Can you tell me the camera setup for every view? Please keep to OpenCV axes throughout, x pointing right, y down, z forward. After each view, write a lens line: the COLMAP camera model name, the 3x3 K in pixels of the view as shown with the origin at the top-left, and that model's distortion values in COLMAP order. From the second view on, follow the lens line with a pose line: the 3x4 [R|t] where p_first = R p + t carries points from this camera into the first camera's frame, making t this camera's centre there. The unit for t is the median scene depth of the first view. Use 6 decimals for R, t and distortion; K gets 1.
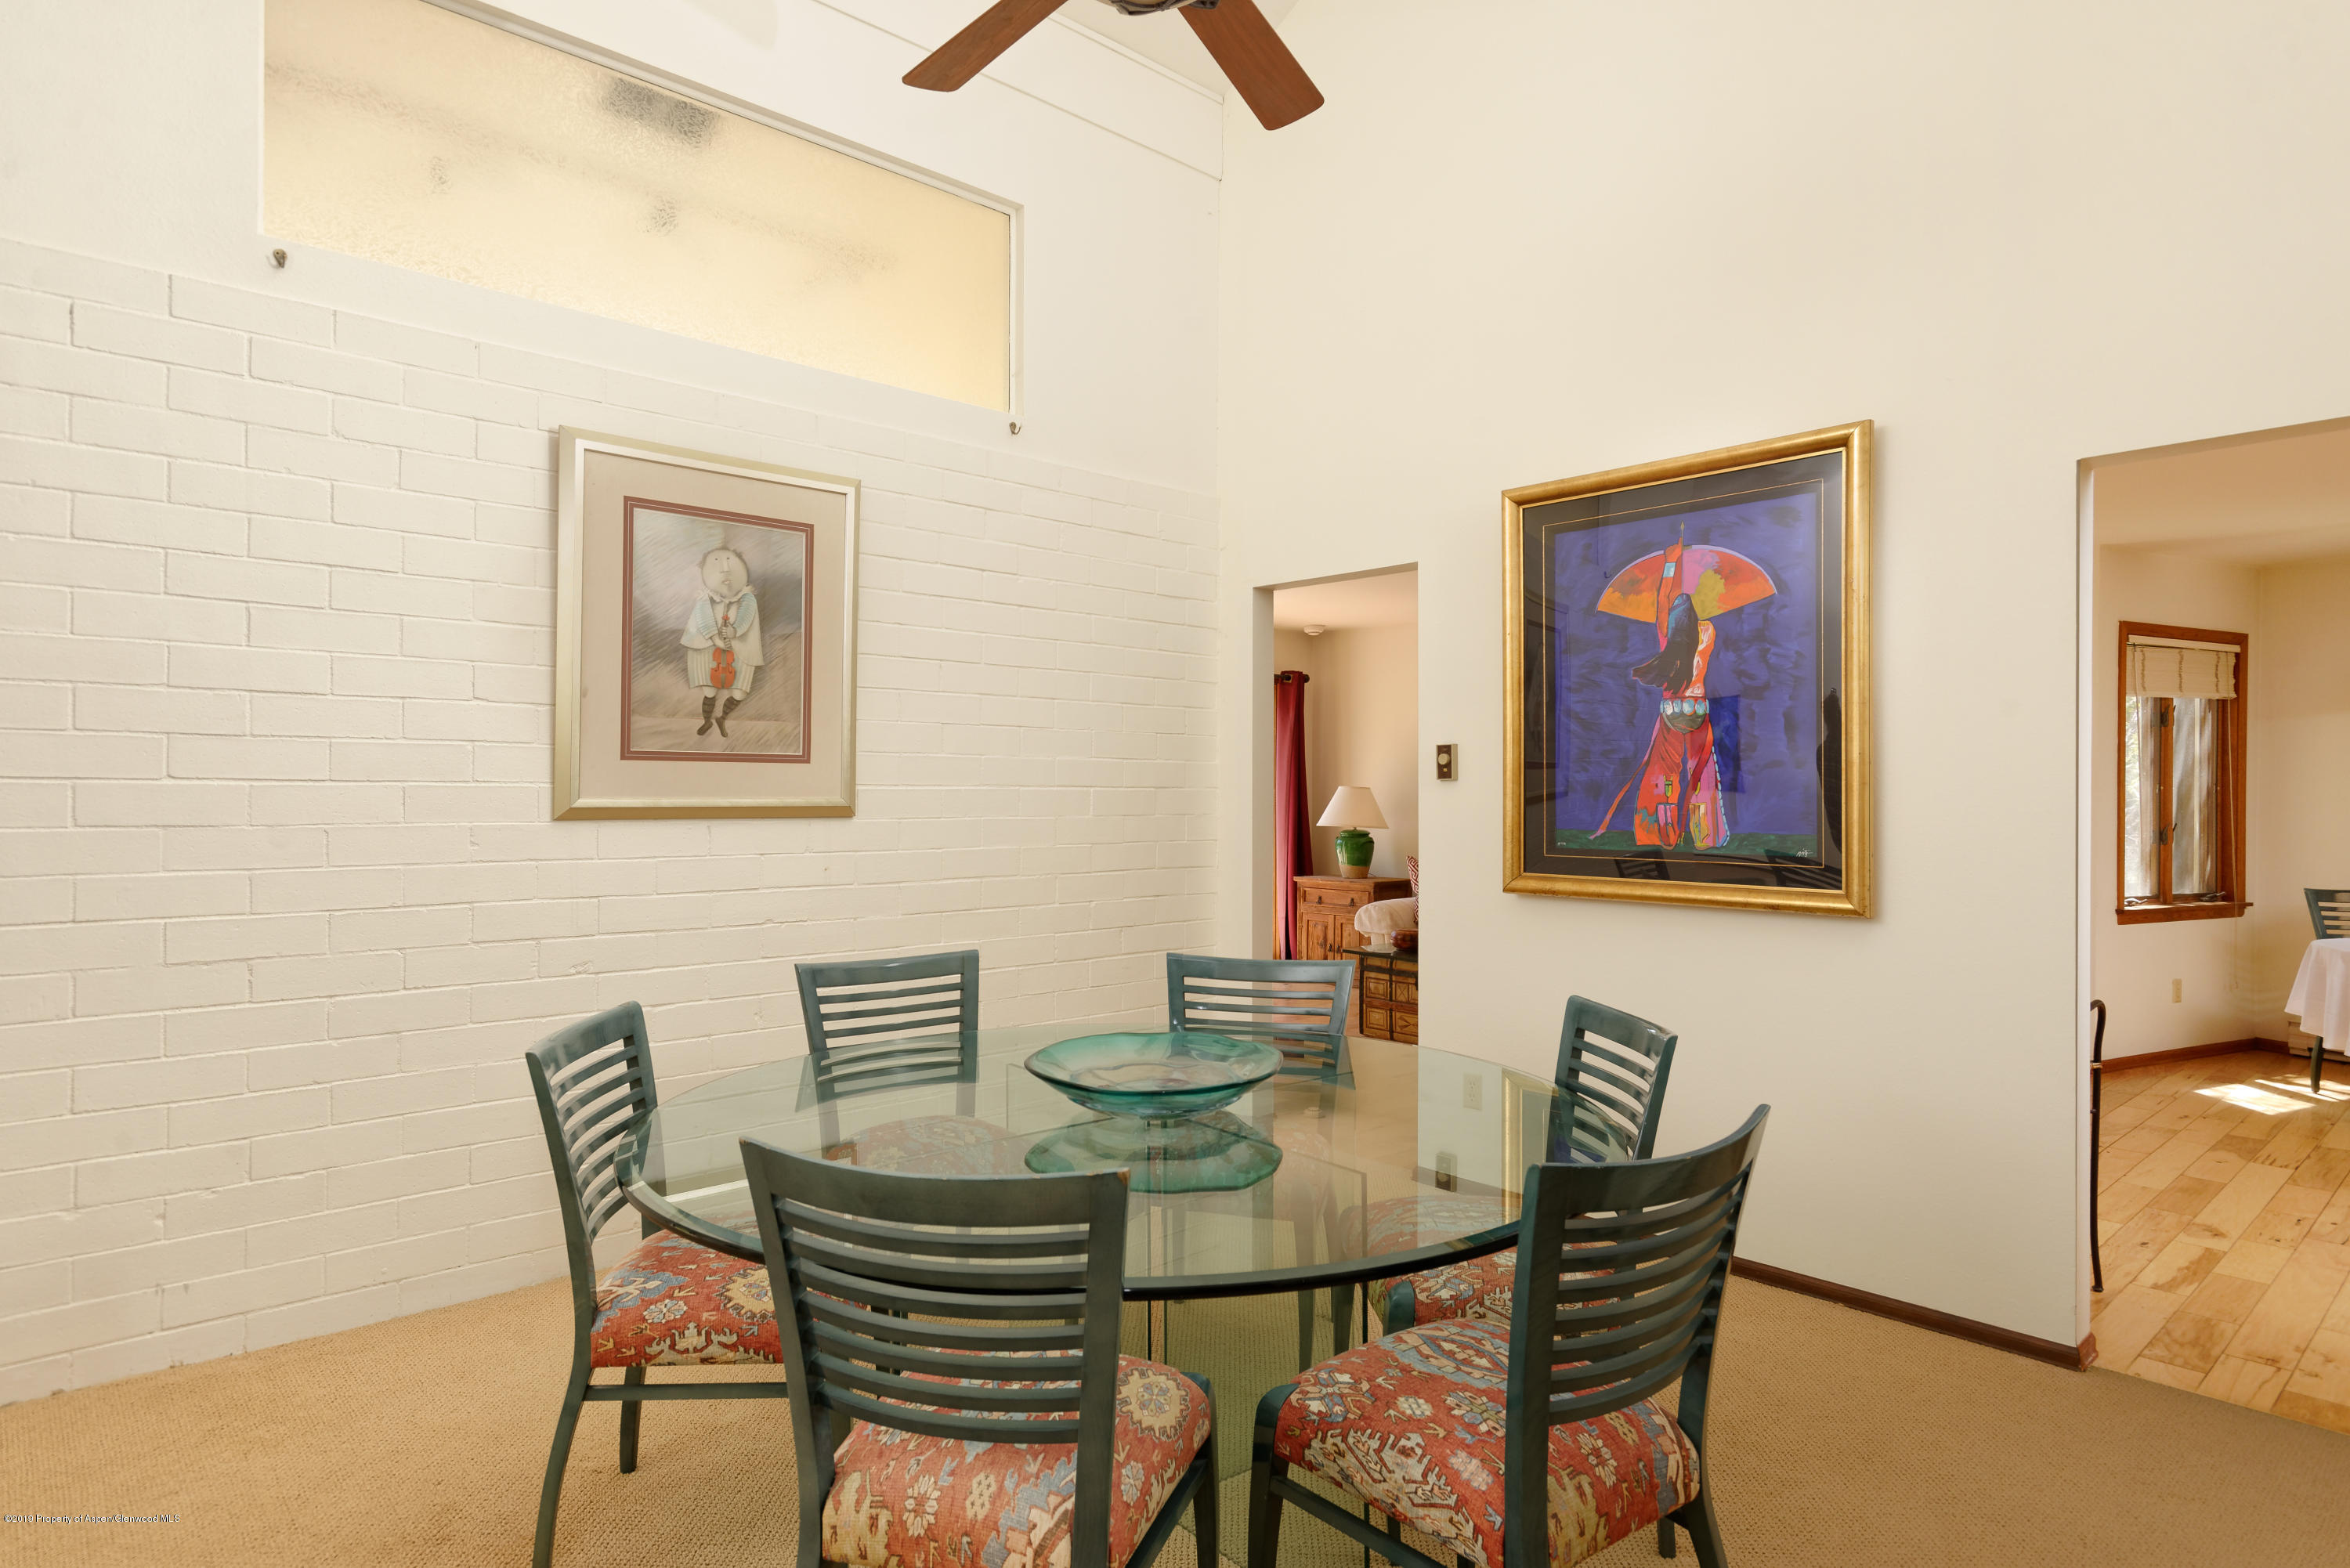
lens RADIAL K [[1316.5, 0, 1175.9], [0, 1316.5, 783.5], [0, 0, 1]] dist [-0.004934, -0.000470]
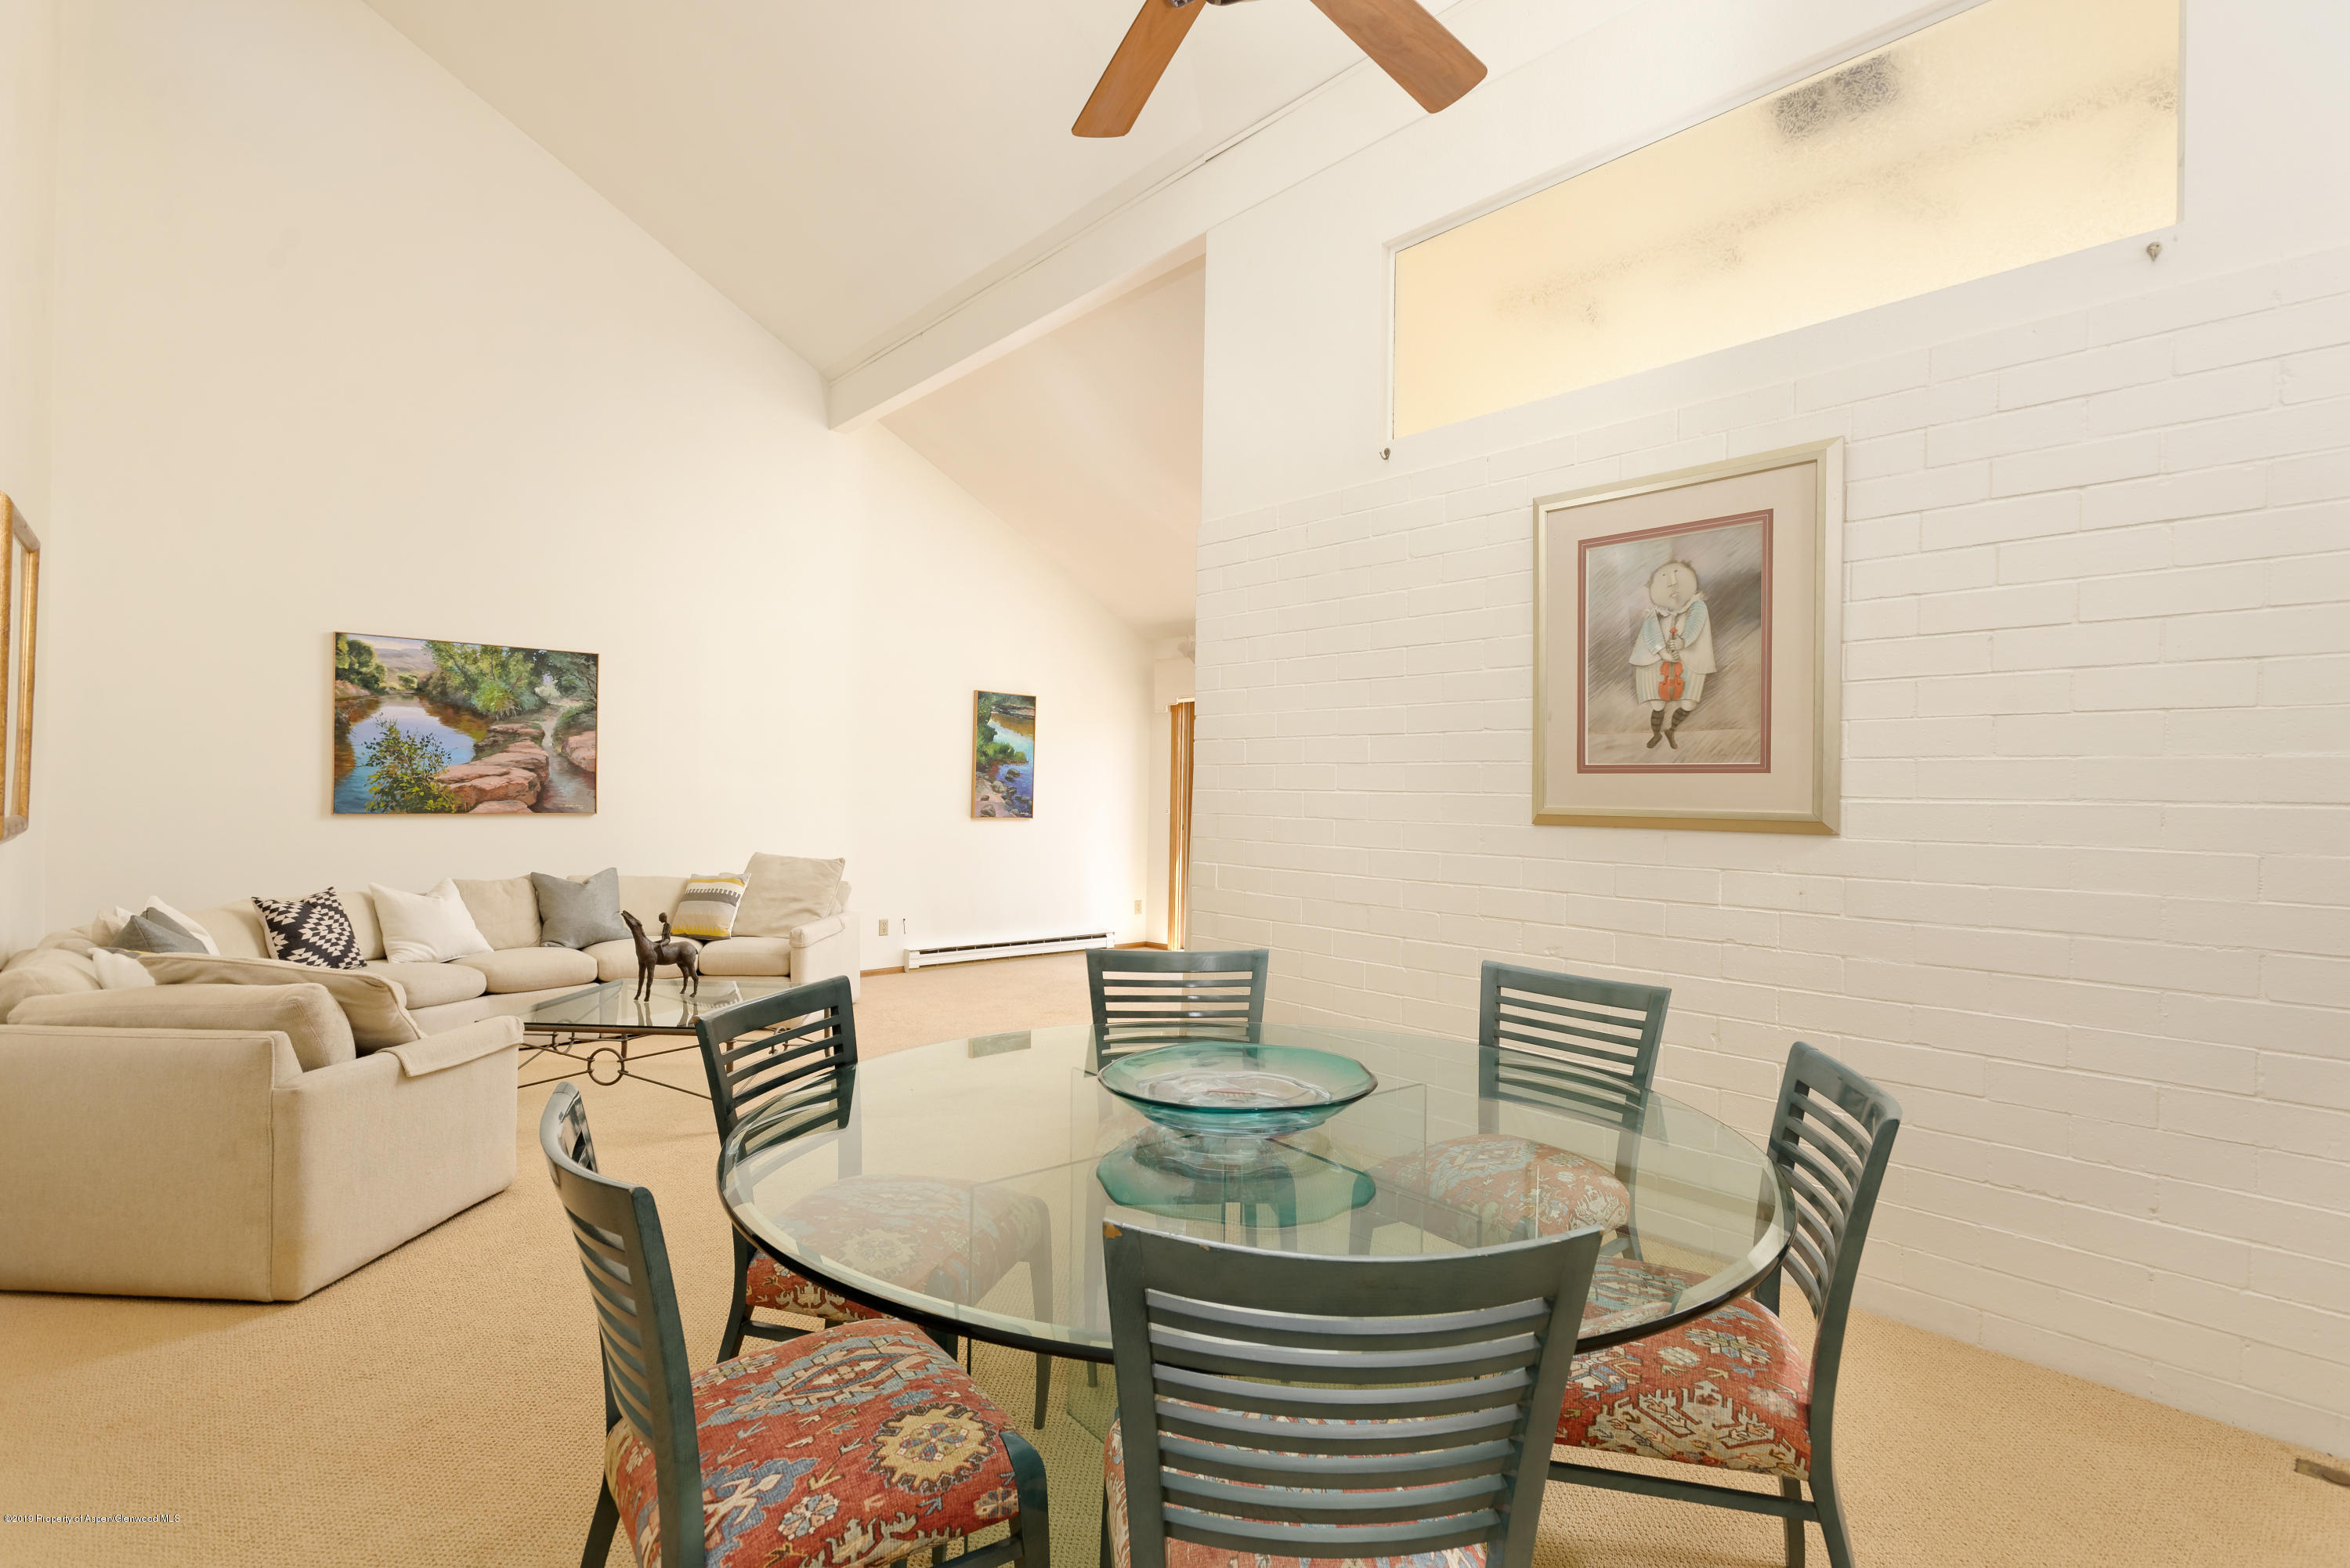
lens RADIAL K [[1145.6, 0, 1175.8], [0, 1145.6, 783.7], [0, 0, 1]] dist [0.001975, 0.000213]
pose [[0.019220, -0.011869, -0.999745, 0.530150], [-0.007712, 0.999898, -0.012019, 0.005188], [0.999786, 0.007941, 0.019127, 0.604680]]
